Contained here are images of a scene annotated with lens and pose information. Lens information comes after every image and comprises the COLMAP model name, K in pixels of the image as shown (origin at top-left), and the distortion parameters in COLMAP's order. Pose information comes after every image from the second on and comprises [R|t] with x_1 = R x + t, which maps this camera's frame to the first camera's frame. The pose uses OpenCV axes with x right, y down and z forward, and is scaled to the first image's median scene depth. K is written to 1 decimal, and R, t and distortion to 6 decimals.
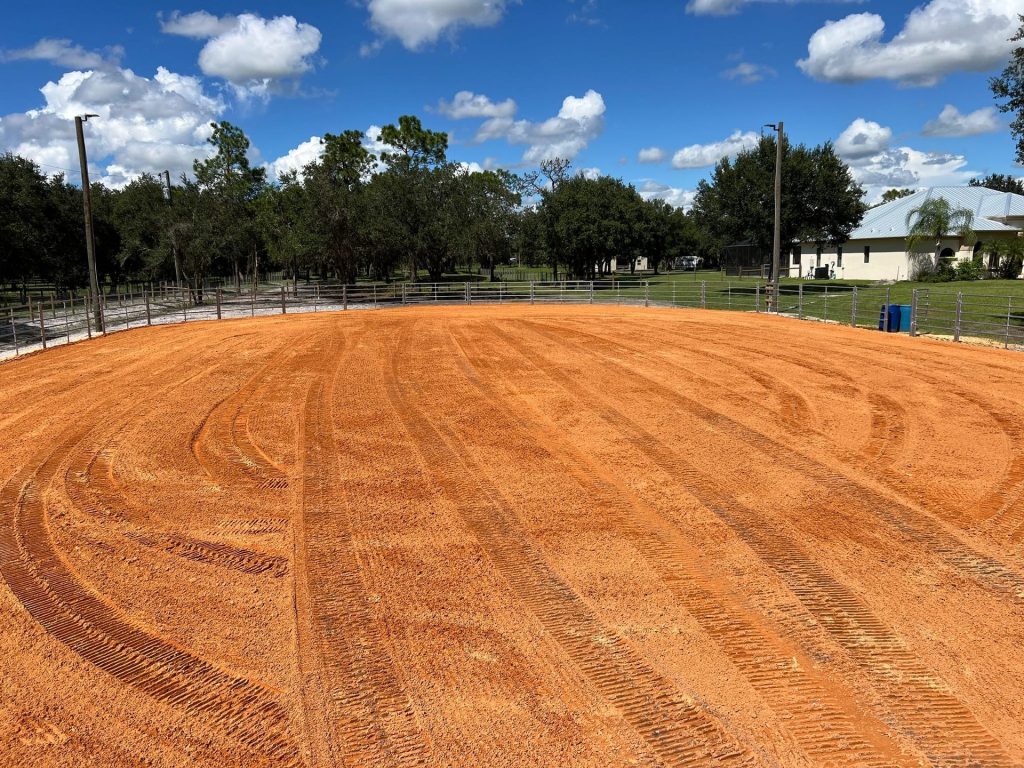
lens RADIAL K [[759.2, 0, 491.8], [0, 759.2, 387.9], [0, 0, 1]] dist [0.048322, -0.039013]
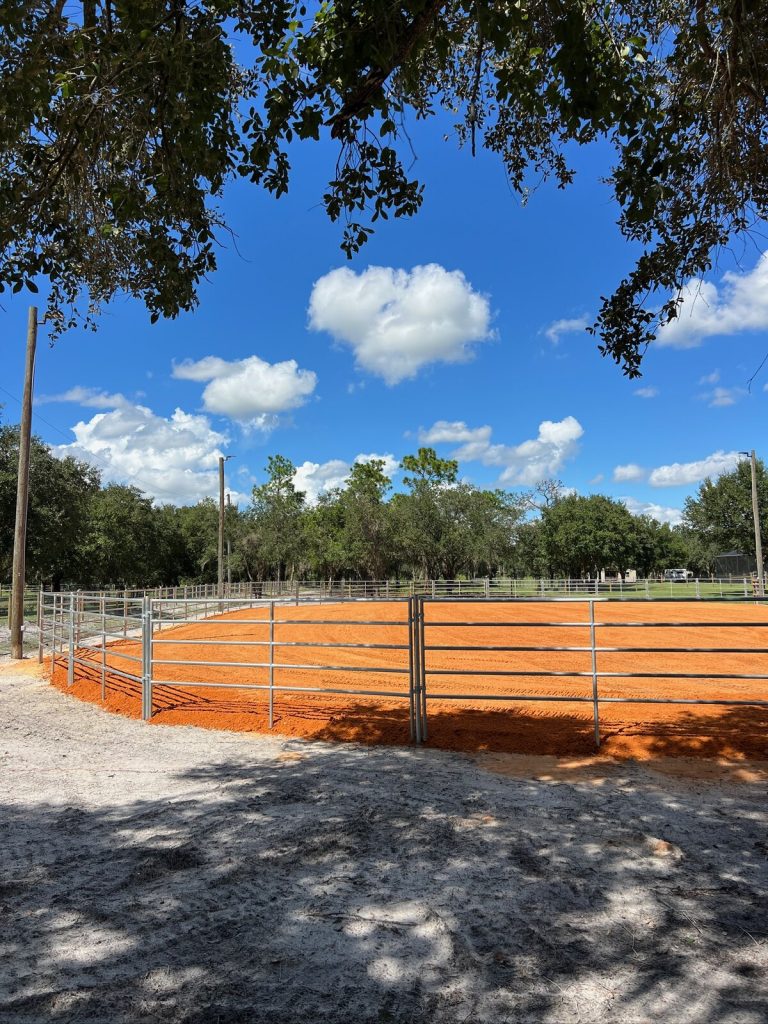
lens RADIAL K [[773.8, 0, 366.3], [0, 773.8, 523.1], [0, 0, 1]] dist [0.091089, -0.139469]
pose [[0.991922, -0.004343, -0.126778, -0.045149], [-0.025407, 0.972361, -0.232097, 0.042237], [0.124282, 0.233443, 0.964395, -0.151083]]
